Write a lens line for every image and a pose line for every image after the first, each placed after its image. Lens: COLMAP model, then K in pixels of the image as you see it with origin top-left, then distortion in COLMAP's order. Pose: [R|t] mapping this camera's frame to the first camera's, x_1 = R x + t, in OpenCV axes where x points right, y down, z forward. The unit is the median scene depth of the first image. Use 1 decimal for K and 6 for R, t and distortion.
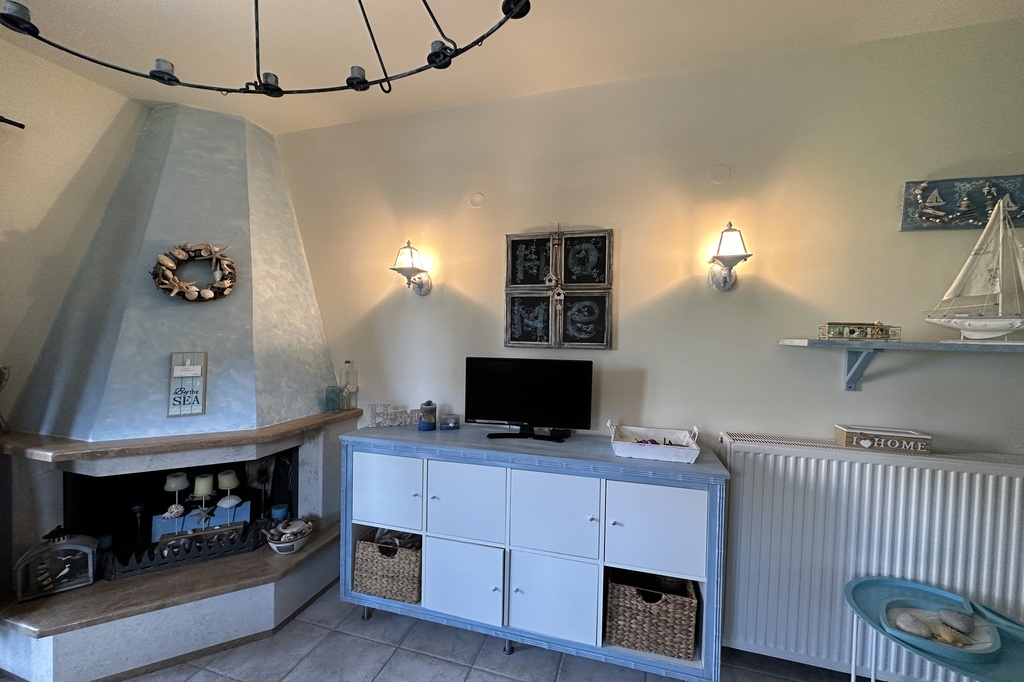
lens RADIAL K [[408.5, 0, 509.6], [0, 408.5, 343.7], [0, 0, 1]] dist [-0.003571, 0.001051]
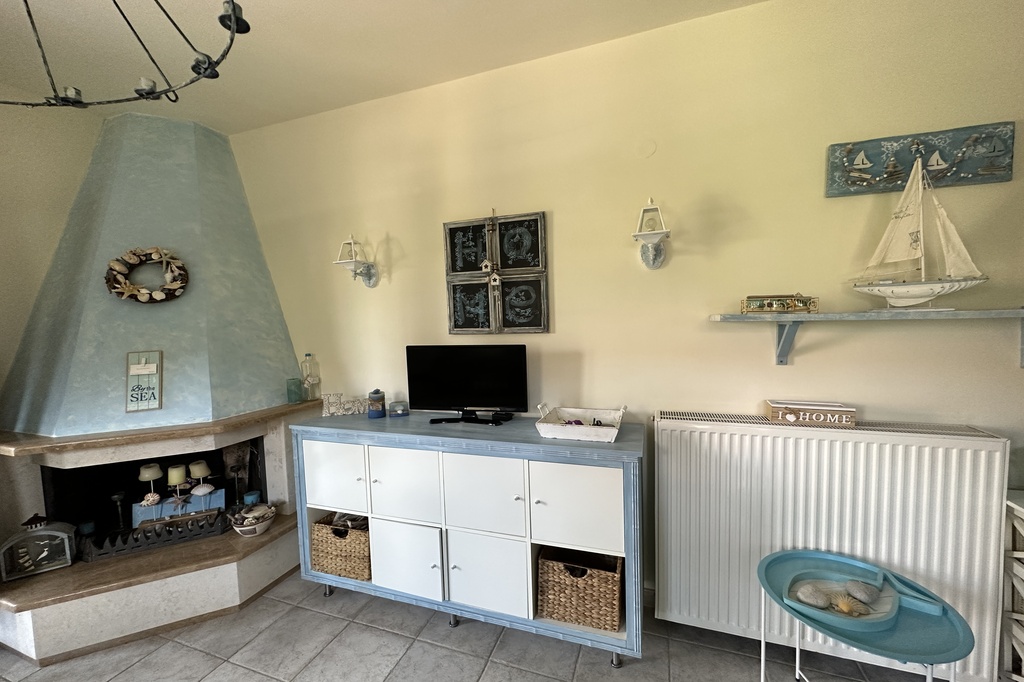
lens RADIAL K [[408.5, 0, 510.9], [0, 408.5, 348.1], [0, 0, 1]] dist [-0.003571, 0.001051]
pose [[0.997837, -0.038534, -0.053252, 0.219199], [0.040711, 0.998353, 0.040410, 0.007901], [0.051607, -0.042491, 0.997763, -0.008764]]
